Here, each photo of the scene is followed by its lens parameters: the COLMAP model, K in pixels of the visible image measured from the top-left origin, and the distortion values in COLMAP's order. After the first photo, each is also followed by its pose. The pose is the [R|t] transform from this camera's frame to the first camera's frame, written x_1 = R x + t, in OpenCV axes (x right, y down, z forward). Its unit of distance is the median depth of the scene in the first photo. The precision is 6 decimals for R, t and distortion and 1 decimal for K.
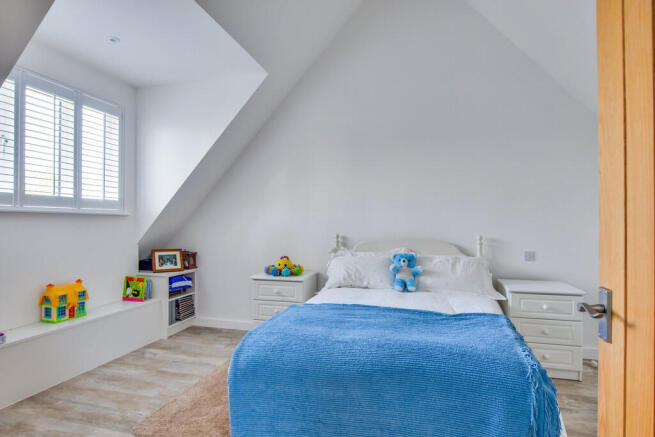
lens RADIAL K [[364.5, 0, 325.2], [0, 364.5, 217.2], [0, 0, 1]] dist [-0.019455, 0.004675]
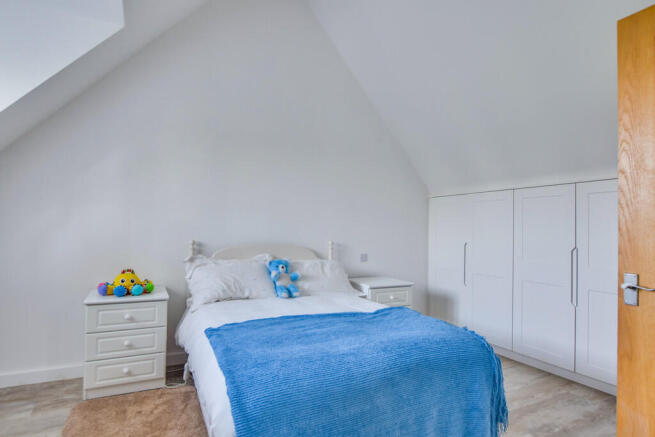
lens RADIAL K [[364.5, 0, 326.4], [0, 364.5, 219.7], [0, 0, 1]] dist [-0.019455, 0.004675]
pose [[0.742614, 0.032500, 0.668931, -0.359707], [-0.028508, 0.999451, -0.016909, 0.004693], [-0.669113, -0.006513, 0.743132, 0.185288]]
